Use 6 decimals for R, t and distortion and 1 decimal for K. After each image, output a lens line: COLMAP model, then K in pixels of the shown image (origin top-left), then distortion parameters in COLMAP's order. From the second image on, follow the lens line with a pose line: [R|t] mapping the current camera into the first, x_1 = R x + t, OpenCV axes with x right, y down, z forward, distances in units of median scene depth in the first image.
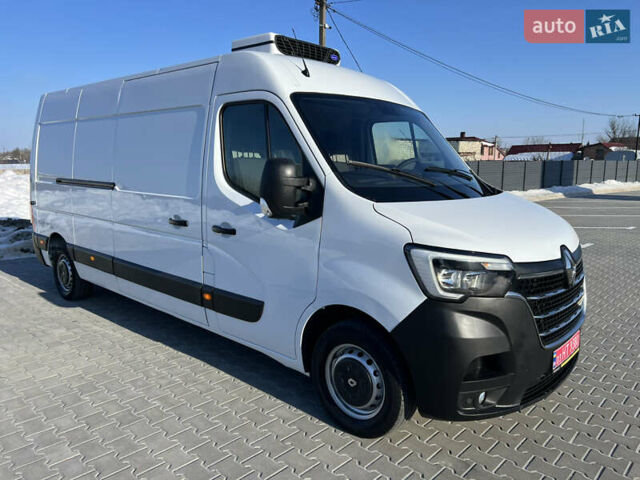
lens RADIAL K [[480.0, 0, 324.5], [0, 480.0, 238.8], [0, 0, 1]] dist [0.060518, -0.066872]
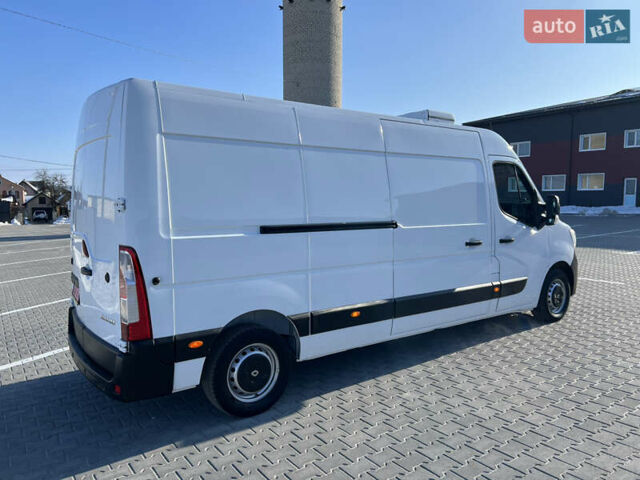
lens RADIAL K [[482.2, 0, 322.5], [0, 482.2, 232.9], [0, 0, 1]] dist [0.062516, -0.061295]
pose [[0.198308, -0.068266, 0.977760, -1.875332], [0.165185, 0.985630, 0.035313, -0.197930], [-0.966120, 0.154508, 0.206735, 1.248211]]
